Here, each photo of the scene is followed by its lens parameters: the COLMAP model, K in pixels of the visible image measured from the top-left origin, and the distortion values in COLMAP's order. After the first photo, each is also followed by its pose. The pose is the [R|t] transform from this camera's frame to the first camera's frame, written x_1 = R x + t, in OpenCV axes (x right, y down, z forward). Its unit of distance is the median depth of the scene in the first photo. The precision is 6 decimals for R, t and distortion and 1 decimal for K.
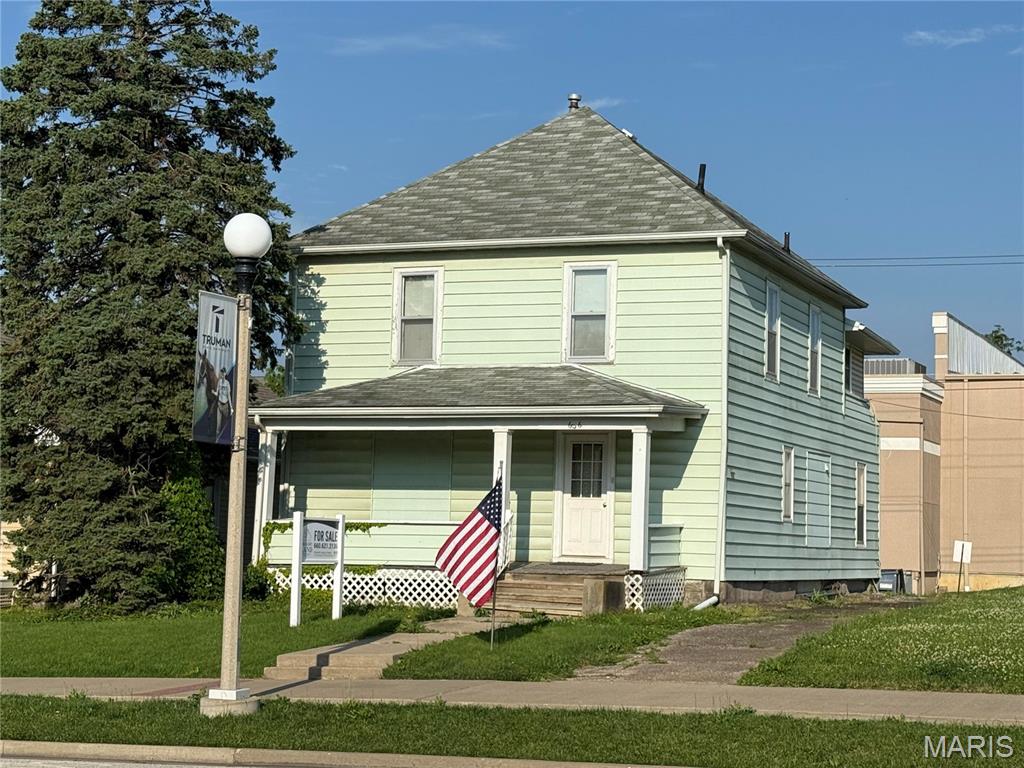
lens RADIAL K [[2041.1, 0, 513.1], [0, 2041.1, 375.9], [0, 0, 1]] dist [0.140666, 0.000000]
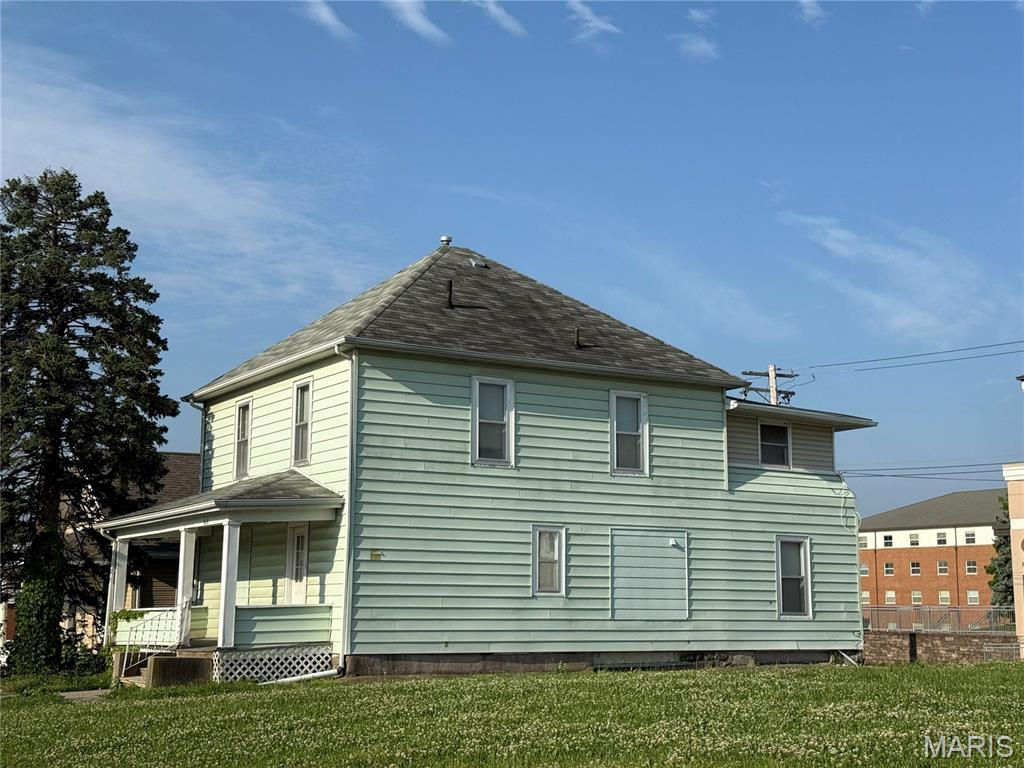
lens RADIAL K [[1482.6, 0, 514.3], [0, 1482.6, 383.2], [0, 0, 1]] dist [0.161770, 0.000000]
pose [[0.791681, -0.115081, -0.599998, 0.644678], [0.068177, 0.992606, -0.100427, 0.040258], [0.607119, 0.038600, 0.793673, 0.393839]]
